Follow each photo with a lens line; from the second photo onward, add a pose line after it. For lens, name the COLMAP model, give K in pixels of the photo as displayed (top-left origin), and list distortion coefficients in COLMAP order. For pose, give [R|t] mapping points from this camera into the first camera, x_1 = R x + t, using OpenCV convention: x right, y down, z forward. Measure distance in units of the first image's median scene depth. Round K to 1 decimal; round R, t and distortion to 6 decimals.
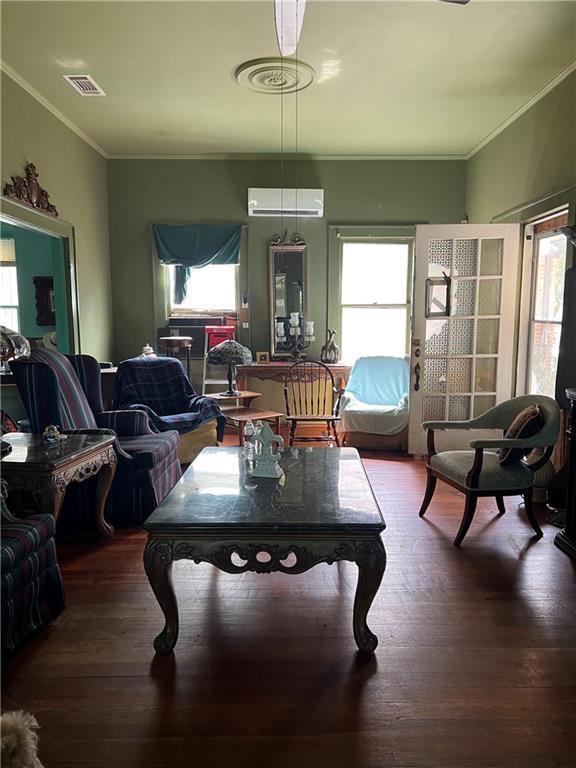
lens RADIAL K [[581.7, 0, 288.0], [0, 581.7, 384.0], [0, 0, 1]] dist [-0.002122, -0.002309]
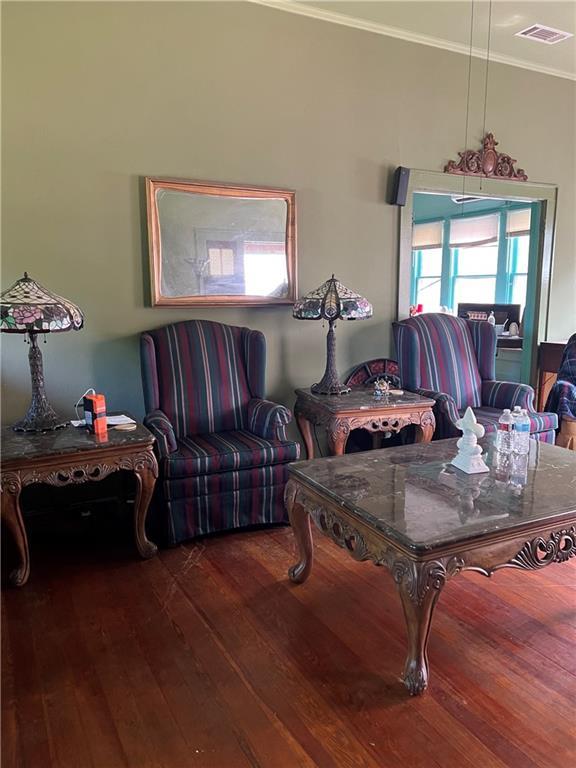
lens RADIAL K [[581.7, 0, 288.0], [0, 581.7, 384.0], [0, 0, 1]] dist [-0.002122, -0.002309]
pose [[0.461887, 0.148917, -0.874348, 0.280569], [-0.099341, 0.988287, 0.115845, -0.019195], [0.881358, 0.033351, 0.471270, 0.167169]]
